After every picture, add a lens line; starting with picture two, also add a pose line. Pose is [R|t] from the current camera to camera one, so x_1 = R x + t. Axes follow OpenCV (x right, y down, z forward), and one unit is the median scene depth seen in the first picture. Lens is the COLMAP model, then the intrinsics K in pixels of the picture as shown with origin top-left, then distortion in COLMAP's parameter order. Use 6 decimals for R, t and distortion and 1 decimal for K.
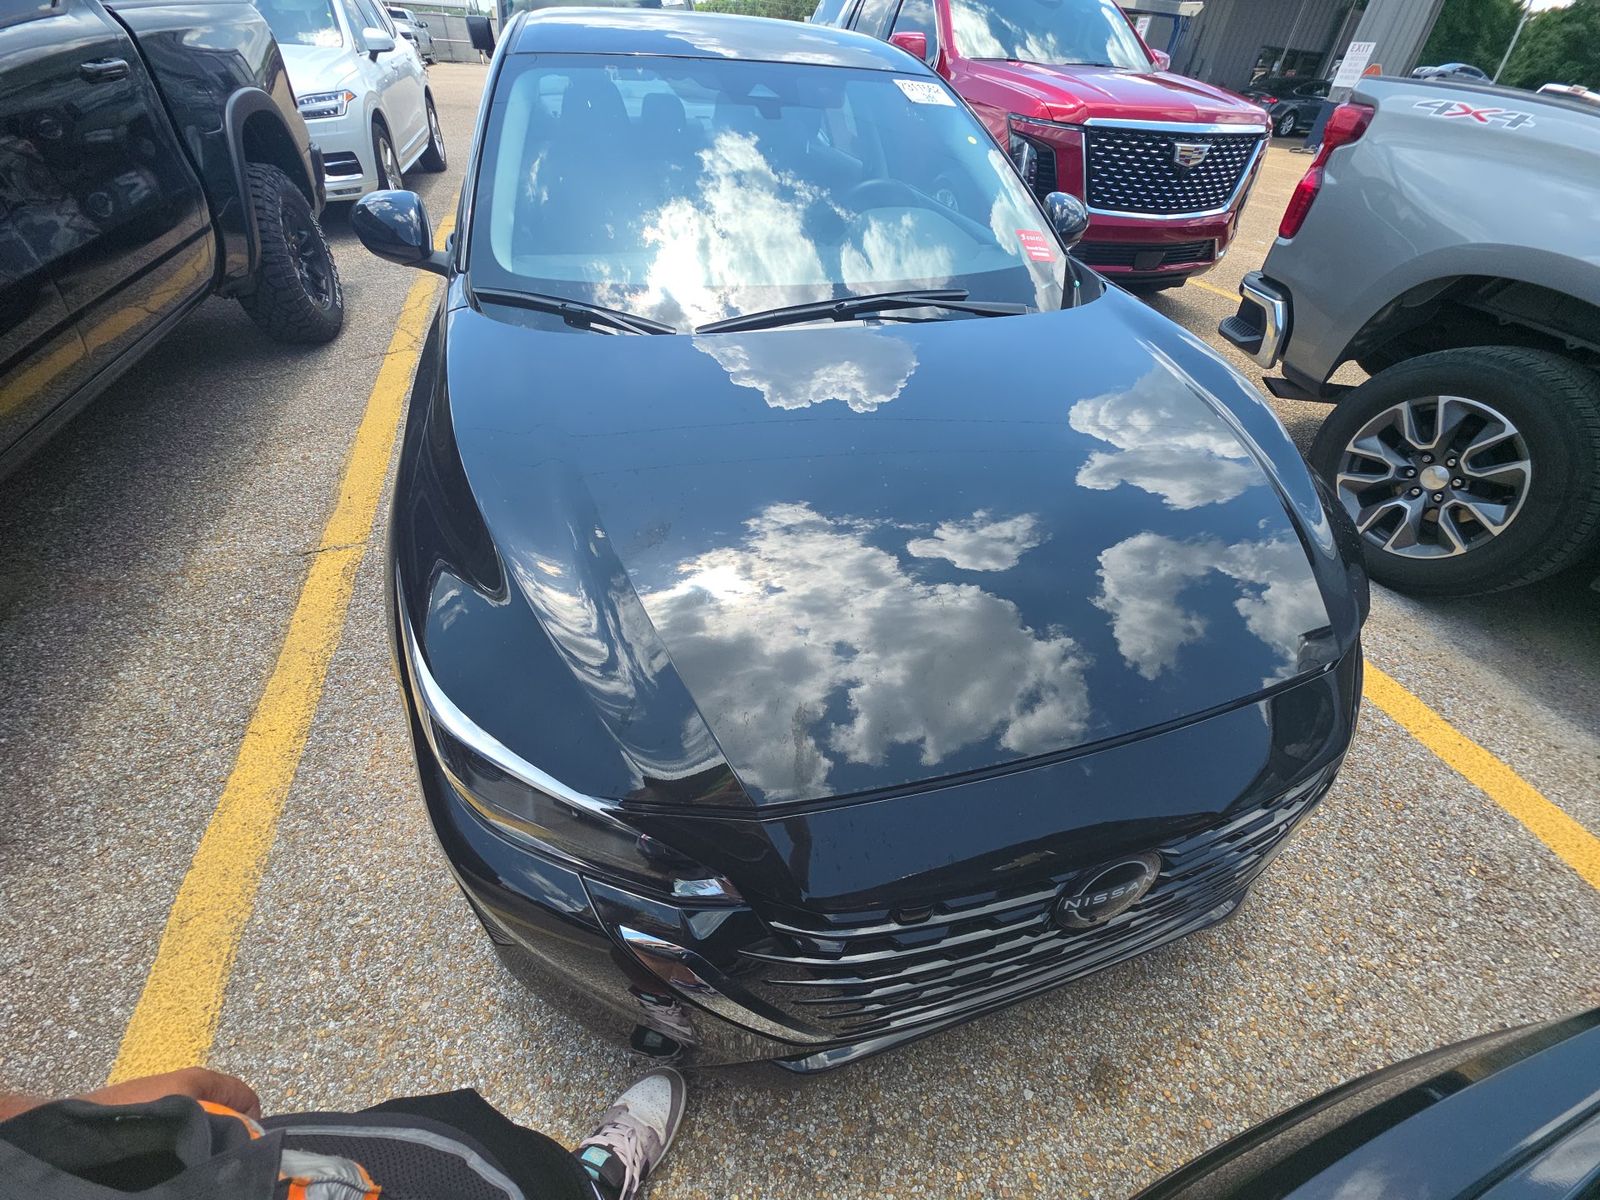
lens RADIAL K [[644.5, 0, 793.1], [0, 644.5, 593.3], [0, 0, 1]] dist [0.003681, -0.006534]
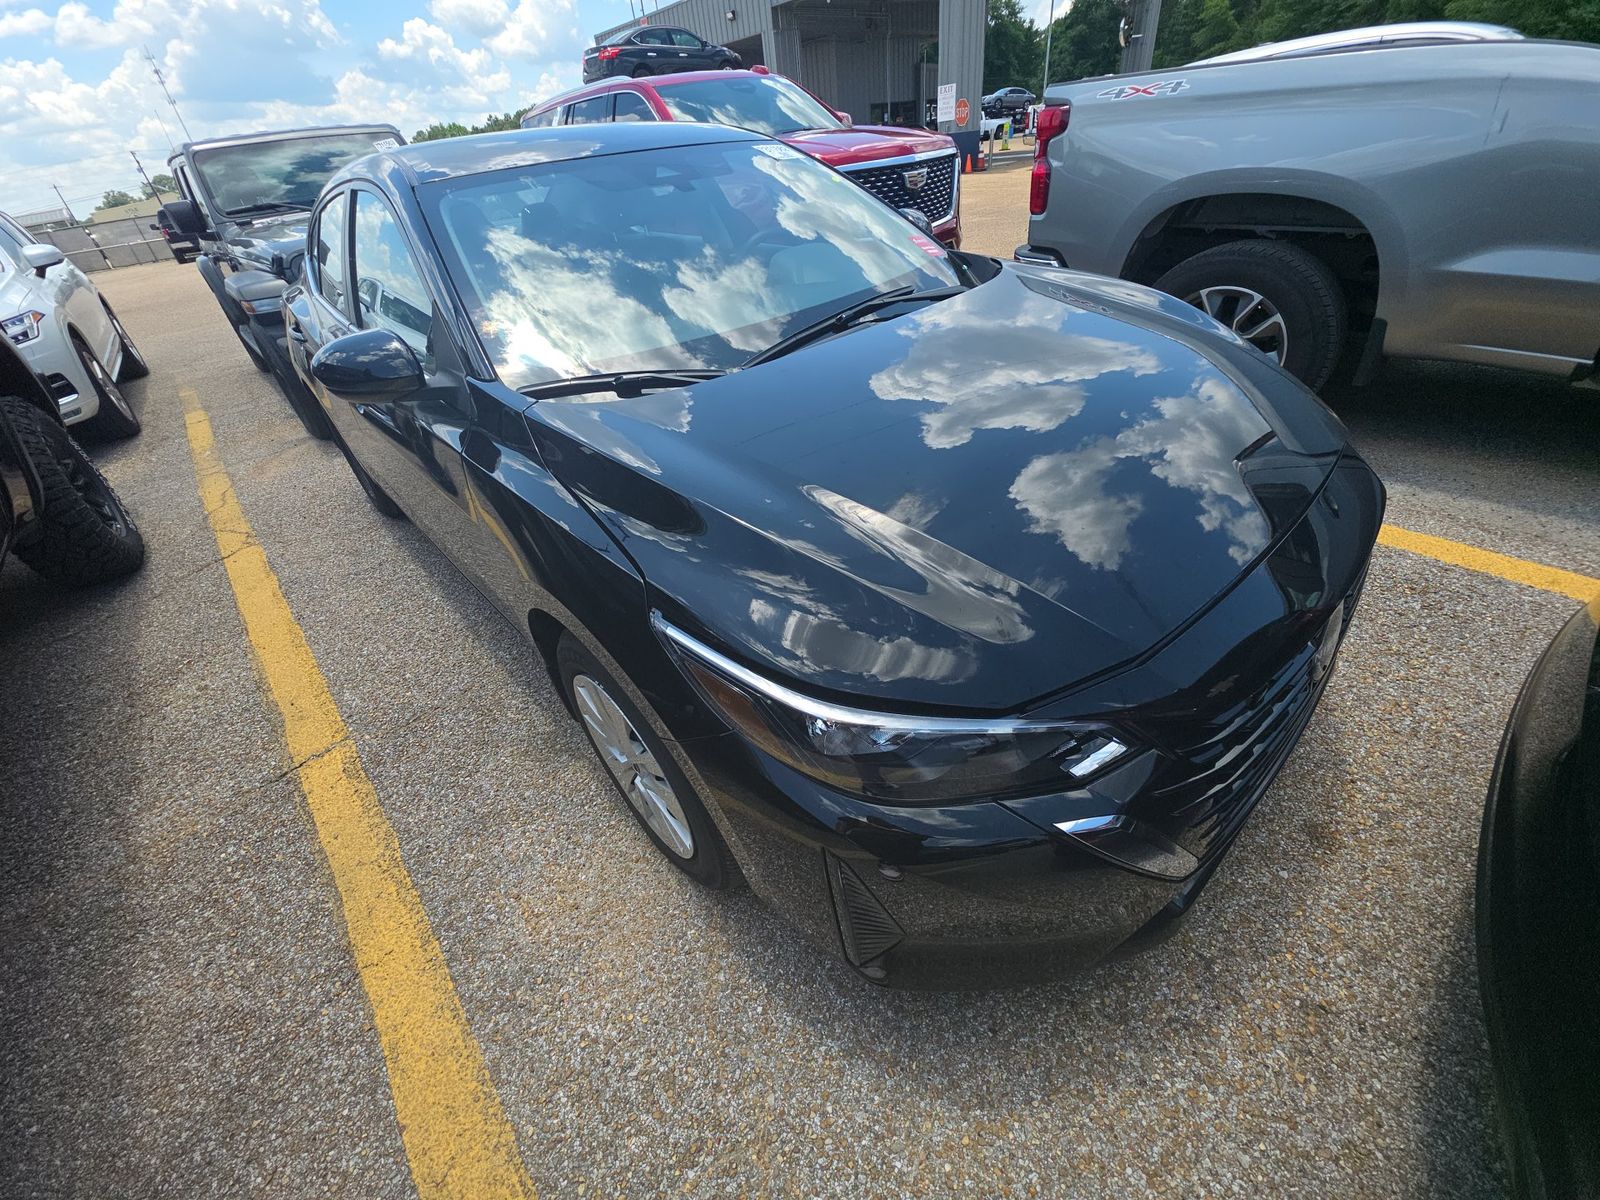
lens RADIAL K [[644.5, 0, 793.1], [0, 644.5, 593.3], [0, 0, 1]] dist [0.003681, -0.006534]
pose [[0.898587, -0.355289, 0.257508, -0.415969], [0.380380, 0.923283, -0.053481, 0.025887], [-0.218752, 0.146008, 0.964795, -0.002121]]
